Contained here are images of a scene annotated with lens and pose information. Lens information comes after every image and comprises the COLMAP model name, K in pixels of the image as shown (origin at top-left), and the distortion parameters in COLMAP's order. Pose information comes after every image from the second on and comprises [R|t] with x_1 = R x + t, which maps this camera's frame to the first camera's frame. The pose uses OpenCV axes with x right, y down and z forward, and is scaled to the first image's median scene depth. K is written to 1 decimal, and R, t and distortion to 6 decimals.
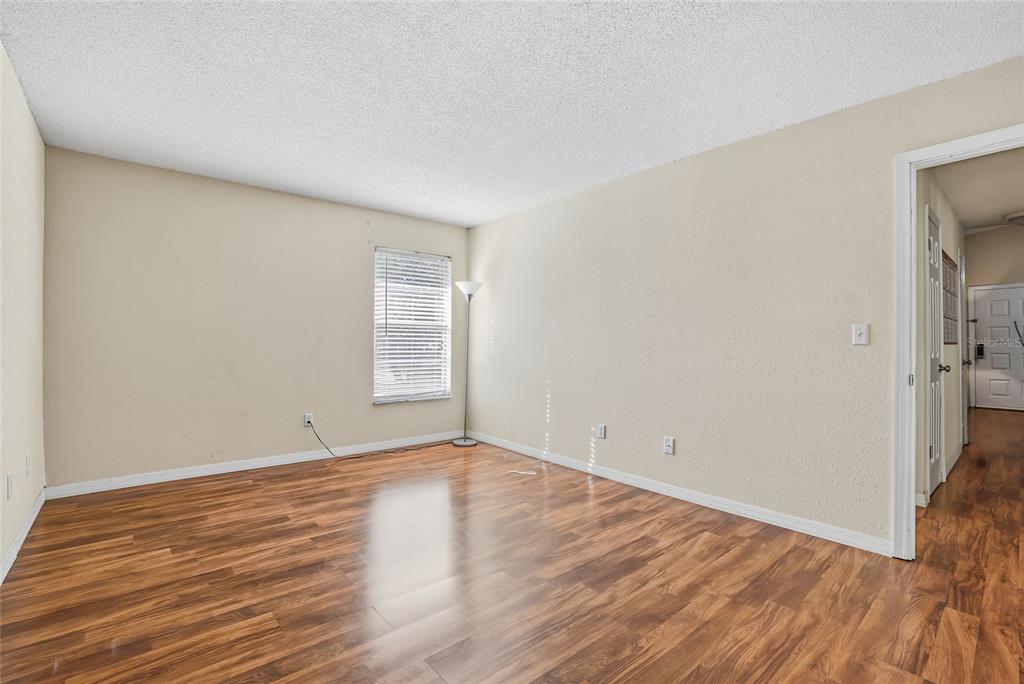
lens RADIAL K [[440.9, 0, 504.9], [0, 440.9, 345.2], [0, 0, 1]] dist [-0.024066, 0.000134]
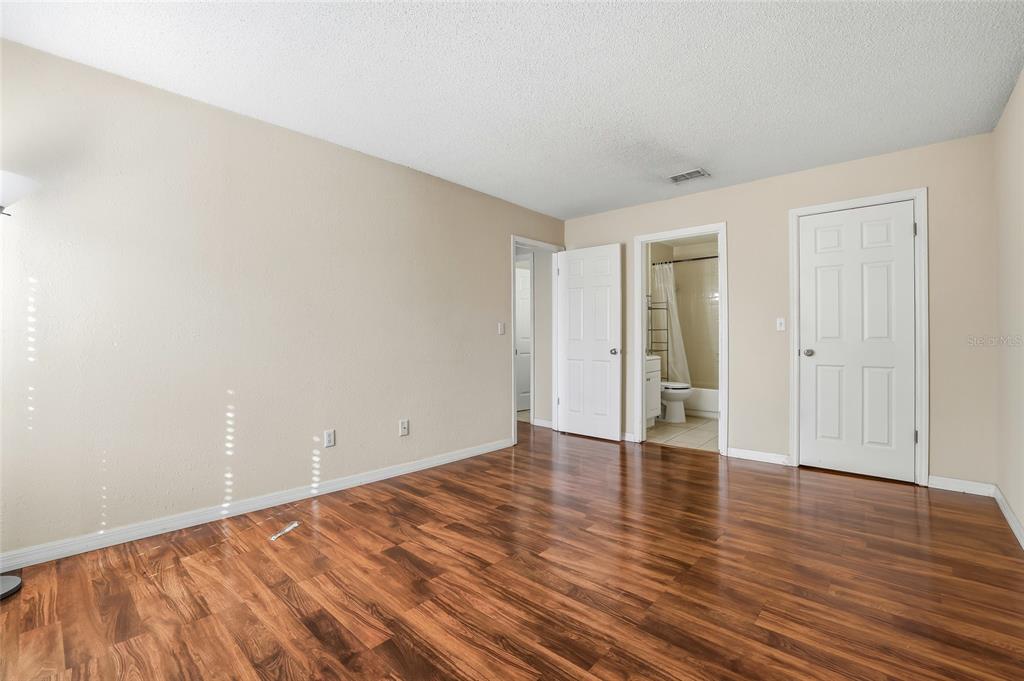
lens RADIAL K [[442.7, 0, 510.4], [0, 442.7, 329.8], [0, 0, 1]] dist [-0.021521, 0.001108]
pose [[-0.120364, 0.018185, 0.992563, -0.908413], [-0.005119, 0.999808, -0.018939, 0.005028], [-0.992717, -0.007360, -0.120248, 1.052773]]
